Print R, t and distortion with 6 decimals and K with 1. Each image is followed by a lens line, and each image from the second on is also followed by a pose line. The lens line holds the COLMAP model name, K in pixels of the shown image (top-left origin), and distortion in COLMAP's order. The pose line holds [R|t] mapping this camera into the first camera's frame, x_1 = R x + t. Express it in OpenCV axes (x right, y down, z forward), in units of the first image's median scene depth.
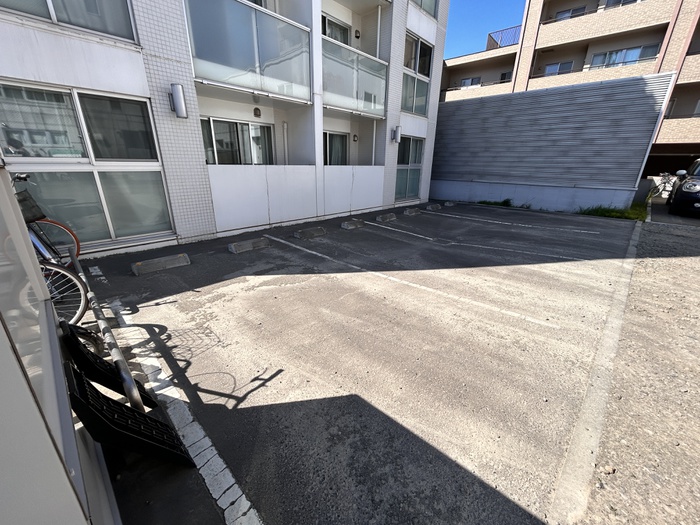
lens RADIAL K [[280.8, 0, 349.4], [0, 280.8, 261.4], [0, 0, 1]] dist [-0.000030, 0.000224]
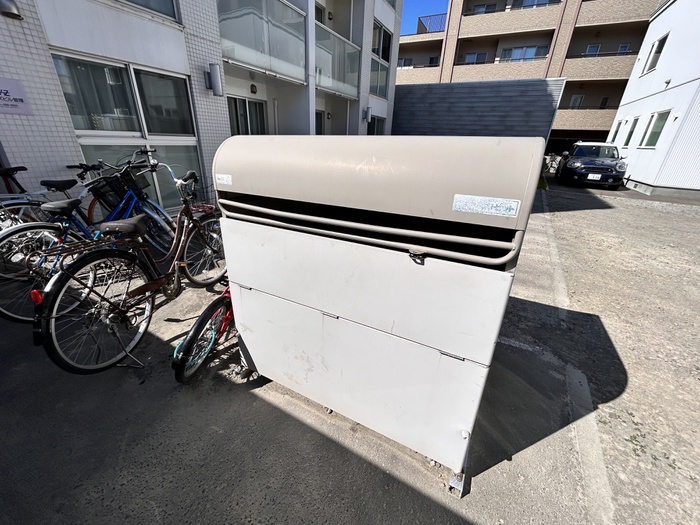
lens RADIAL K [[280.8, 0, 347.4], [0, 280.8, 262.5], [0, 0, 1]] dist [-0.000030, 0.000224]
pose [[0.970335, -0.073805, 0.230223, -0.282795], [0.054643, 0.994573, 0.088533, 0.044964], [-0.235508, -0.073327, 0.969102, -0.156512]]
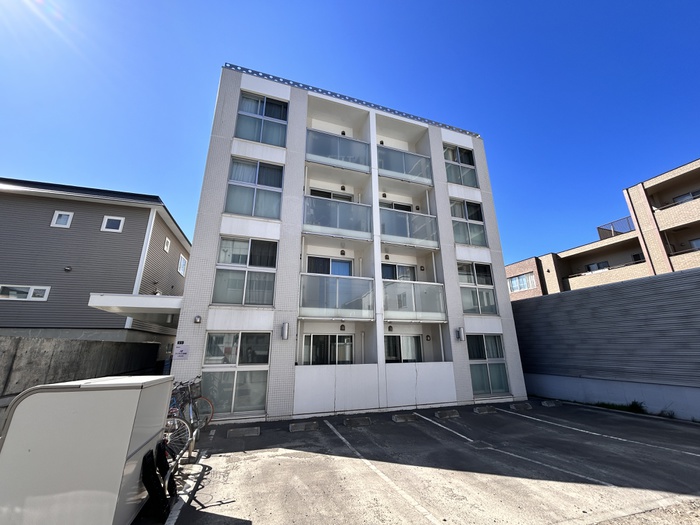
lens RADIAL K [[280.8, 0, 349.1], [0, 280.8, 265.0], [0, 0, 1]] dist [-0.000030, 0.000224]
pose [[0.879530, -0.157611, -0.448984, 0.431930], [-0.137388, 0.819257, -0.556725, 0.021133], [0.455579, 0.551341, 0.698907, -0.211050]]
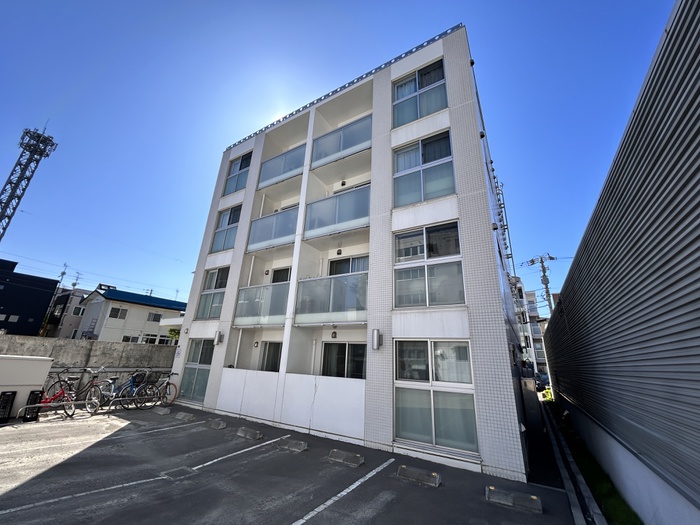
lens RADIAL K [[280.8, 0, 349.8], [0, 280.8, 264.9], [0, 0, 1]] dist [-0.000030, 0.000224]
pose [[0.210739, -0.322104, -0.922951, 1.238604], [-0.363433, 0.850661, -0.379859, -0.406467], [0.907472, 0.415482, 0.062204, 1.061699]]
